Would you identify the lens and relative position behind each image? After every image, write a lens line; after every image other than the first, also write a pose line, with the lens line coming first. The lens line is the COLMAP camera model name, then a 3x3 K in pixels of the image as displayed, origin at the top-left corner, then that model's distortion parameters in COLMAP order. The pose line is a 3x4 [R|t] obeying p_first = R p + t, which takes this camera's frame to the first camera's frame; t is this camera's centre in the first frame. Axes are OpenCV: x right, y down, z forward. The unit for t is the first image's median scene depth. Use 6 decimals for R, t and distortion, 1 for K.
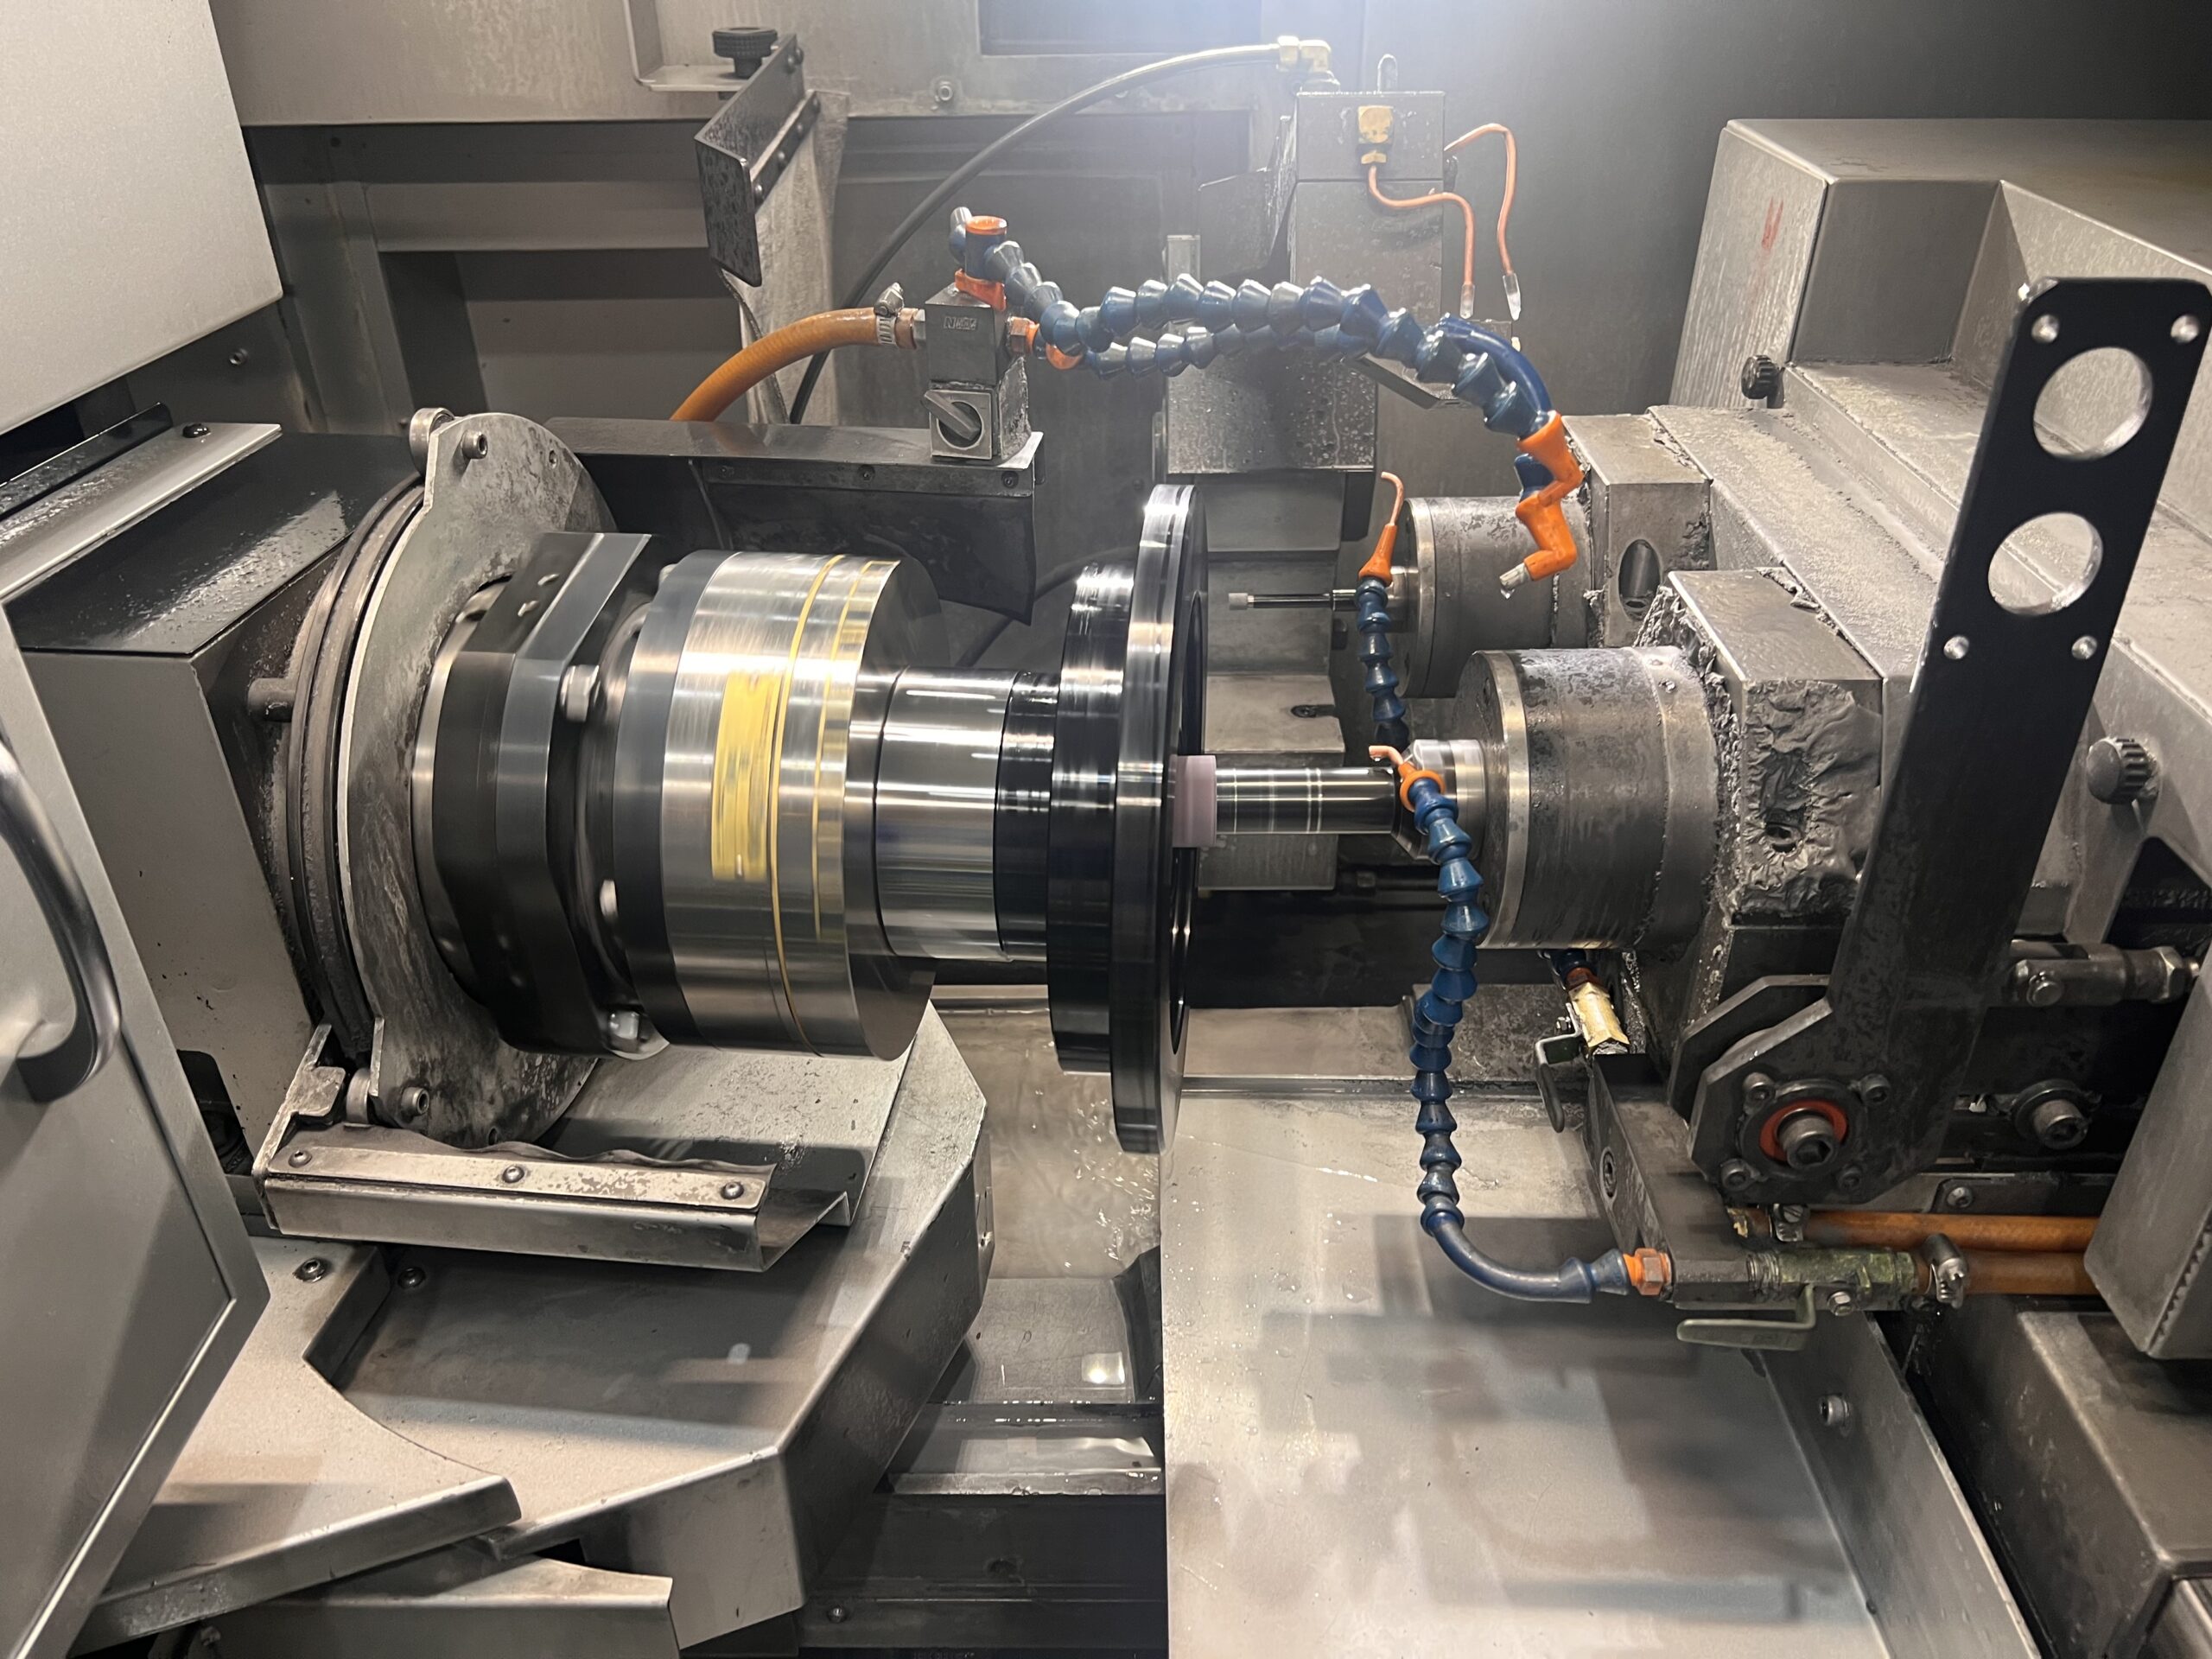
lens RADIAL K [[1688.1, 0, 1091.8], [0, 1688.1, 834.6], [0, 0, 1]] dist [0.005124, -0.016169]
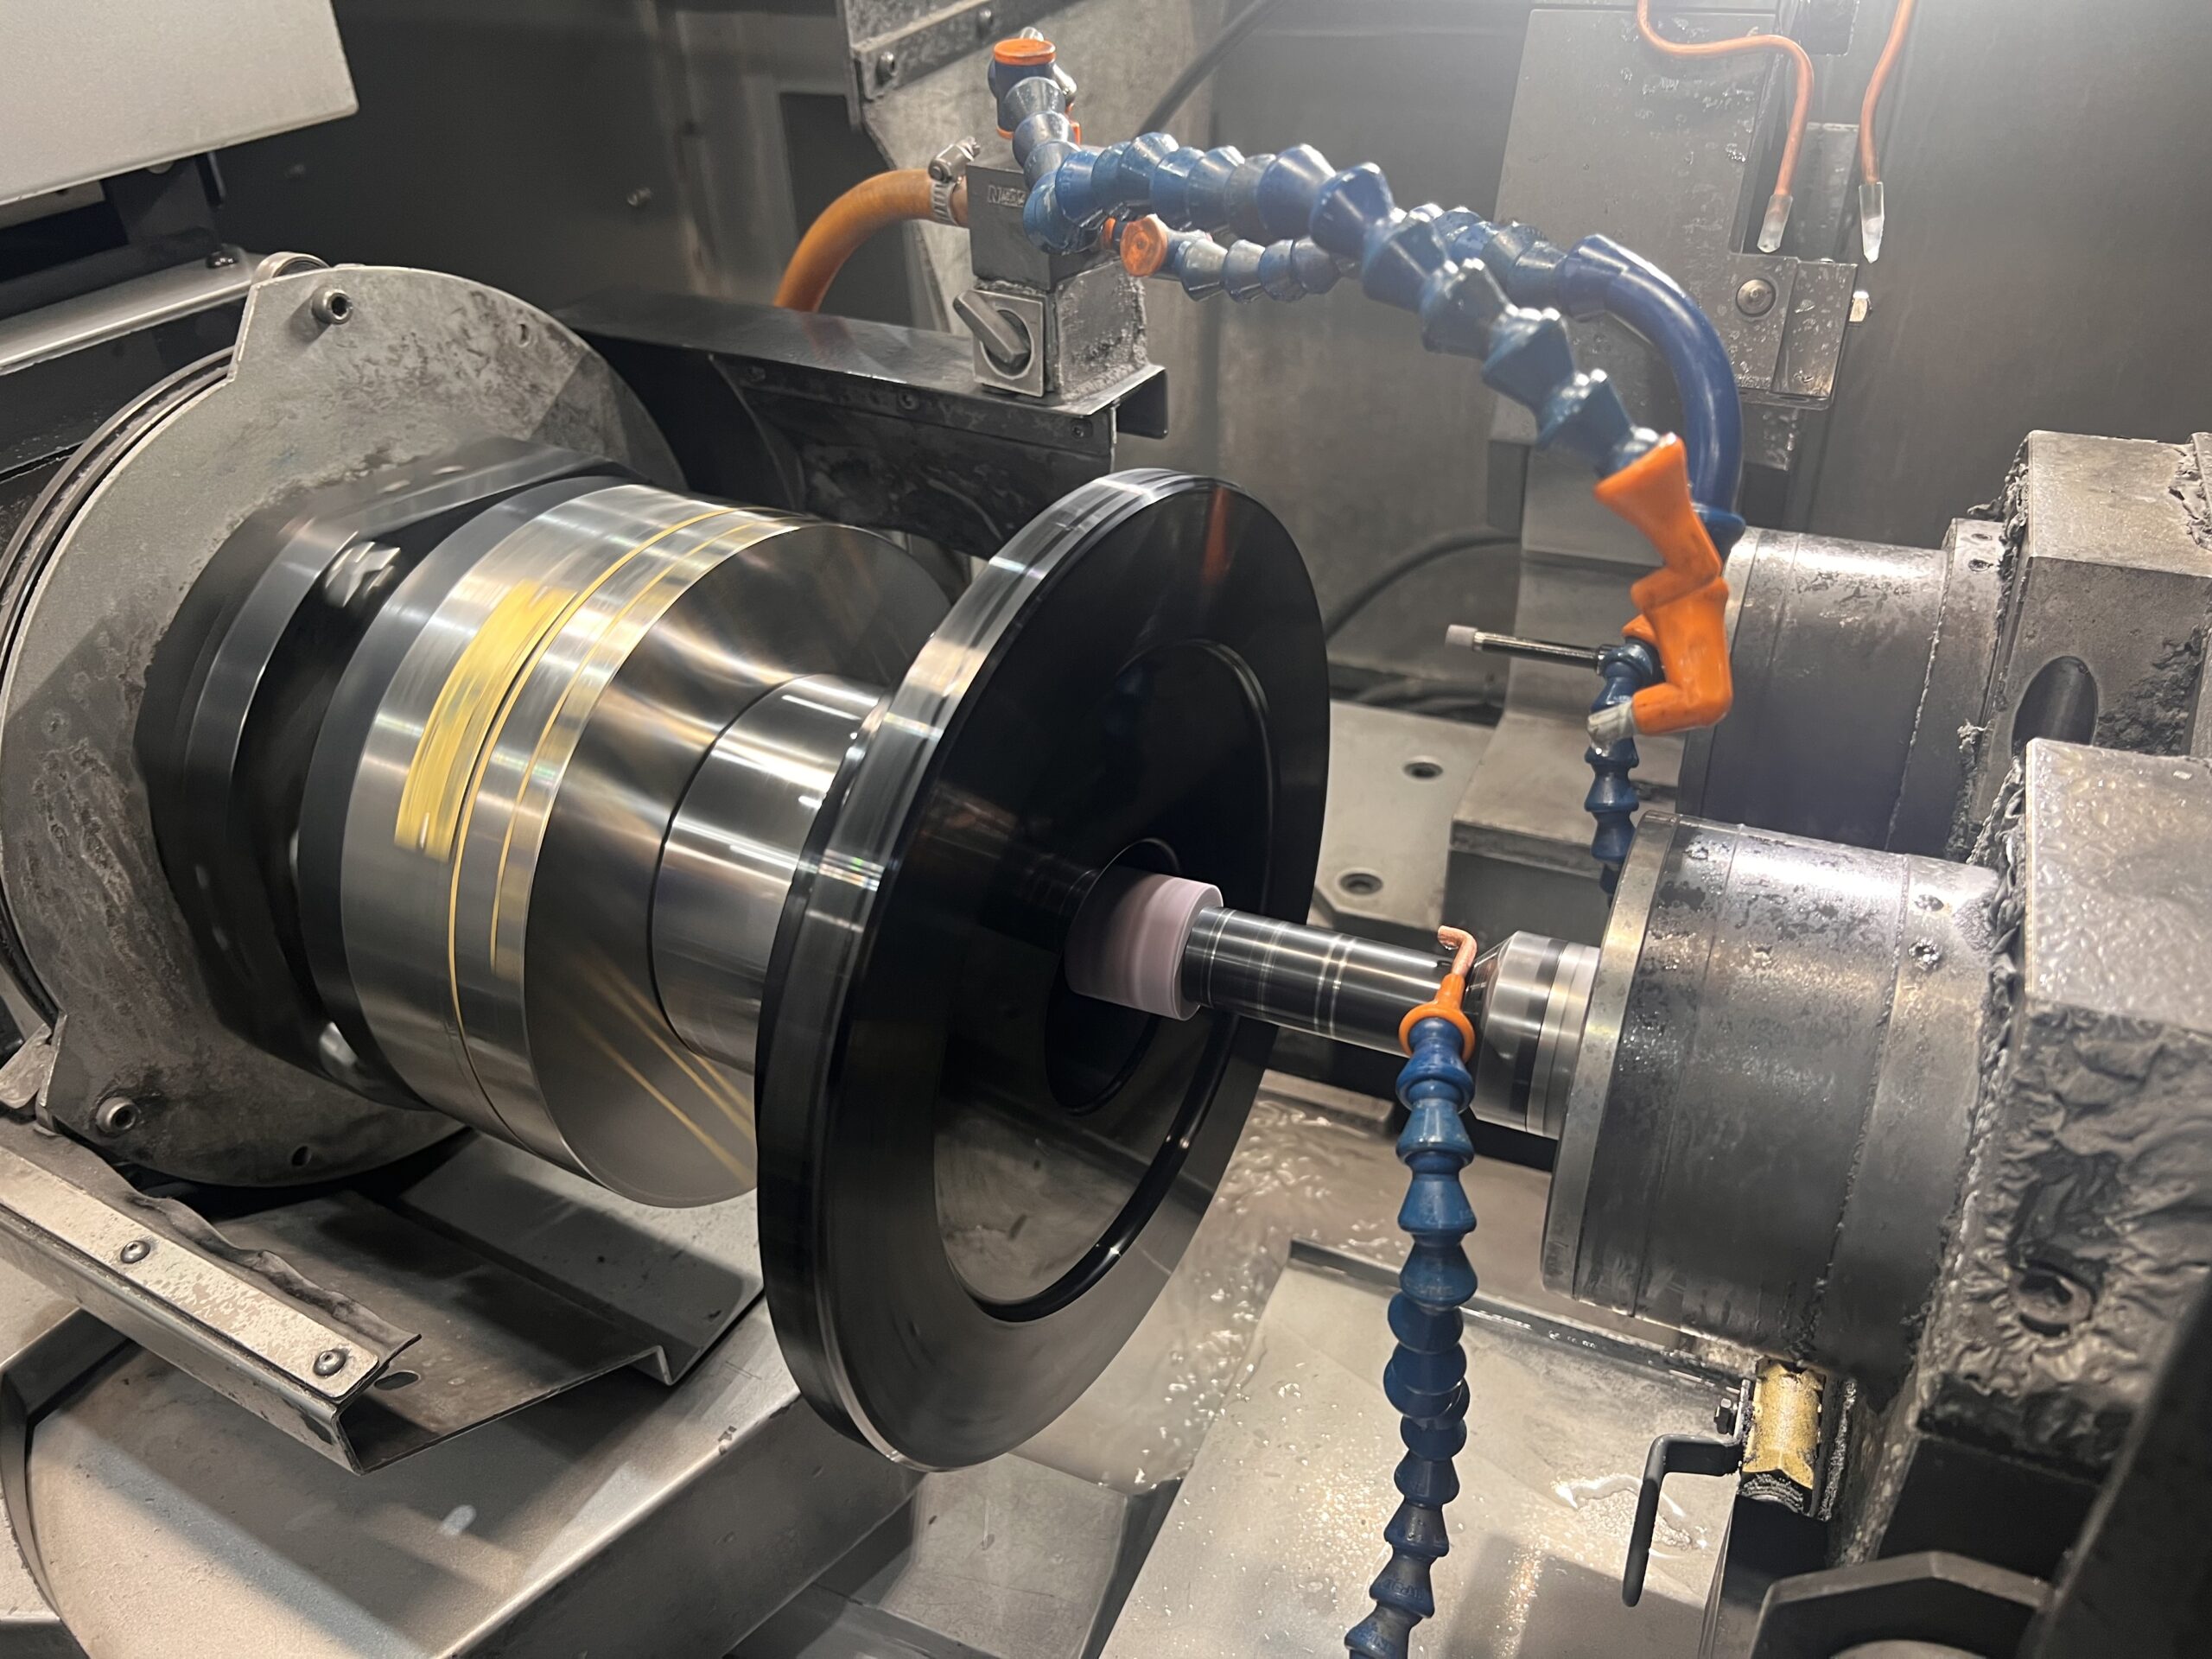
lens RADIAL K [[1688.1, 0, 1121.2], [0, 1688.1, 831.6], [0, 0, 1]] dist [0.005124, -0.016169]
pose [[0.921675, 0.198690, -0.333223, 0.270239], [-0.180803, 0.979909, 0.084199, -0.123710], [0.343258, -0.017357, 0.939081, 0.389353]]
